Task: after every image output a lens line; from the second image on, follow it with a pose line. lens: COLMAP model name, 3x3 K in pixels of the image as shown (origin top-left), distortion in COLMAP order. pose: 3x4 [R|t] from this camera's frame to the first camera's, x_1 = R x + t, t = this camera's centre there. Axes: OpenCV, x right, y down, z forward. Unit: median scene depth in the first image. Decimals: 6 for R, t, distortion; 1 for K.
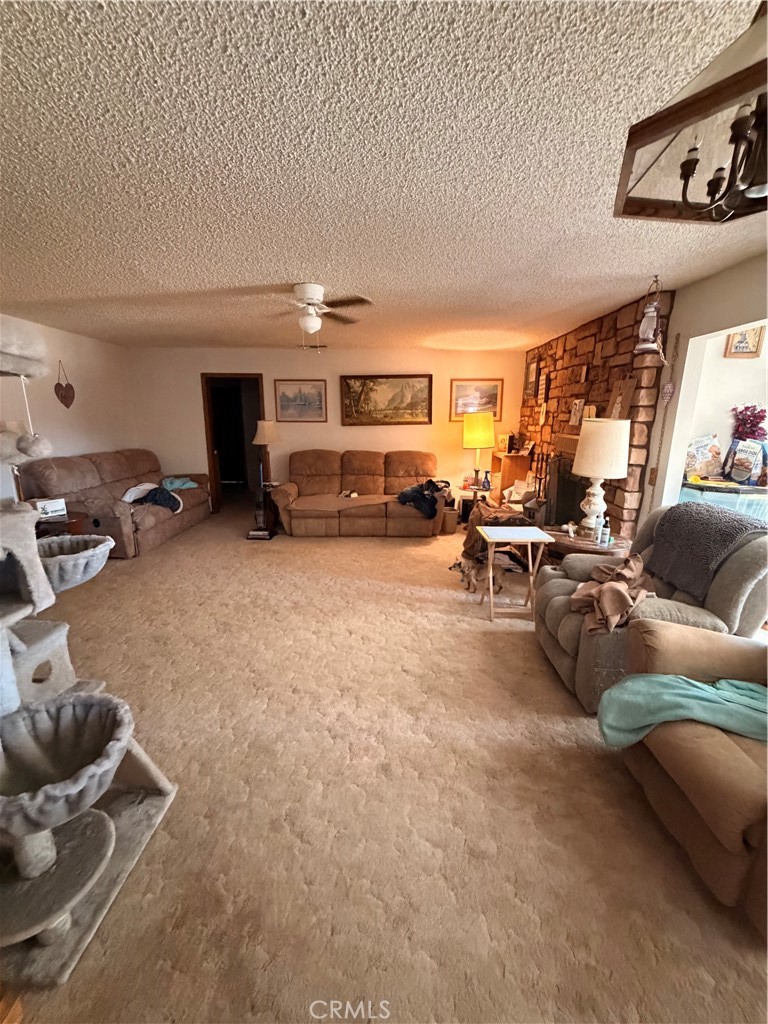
lens RADIAL K [[404.0, 0, 384.0], [0, 404.0, 512.0], [0, 0, 1]] dist [-0.001314, 0.000118]
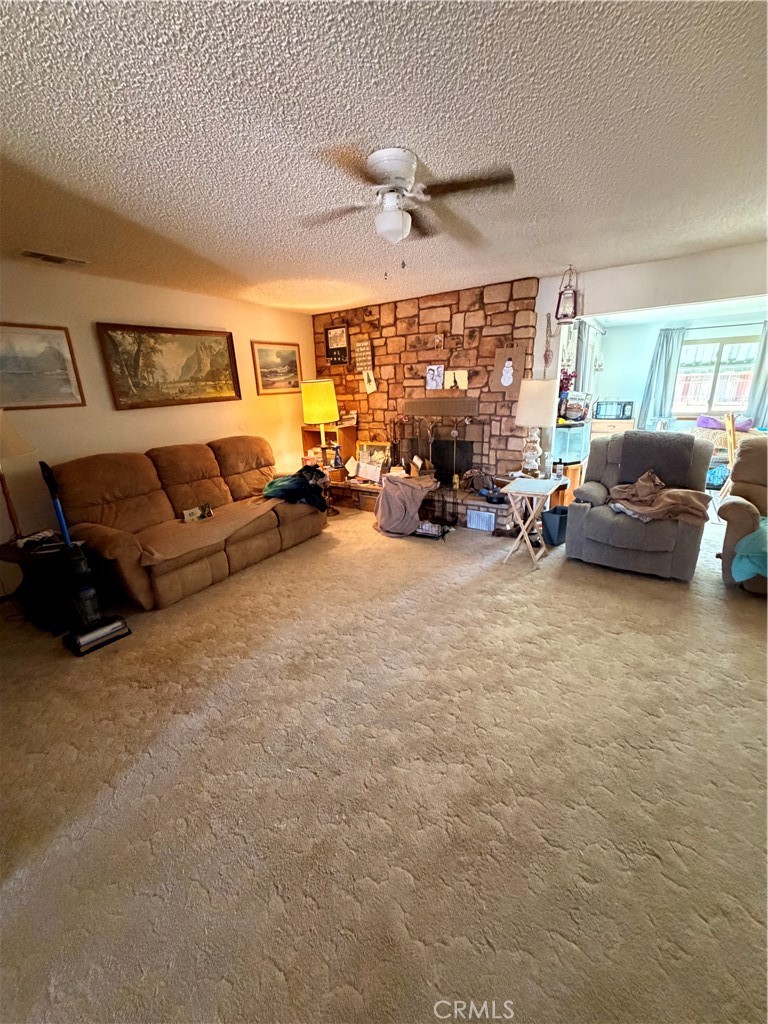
lens RADIAL K [[404.0, 0, 384.0], [0, 404.0, 512.0], [0, 0, 1]] dist [-0.001314, 0.000118]
pose [[0.549685, -0.273247, 0.789419, -0.408386], [0.230485, 0.957919, 0.171081, -0.082708], [-0.802947, 0.087908, 0.589532, 0.353837]]
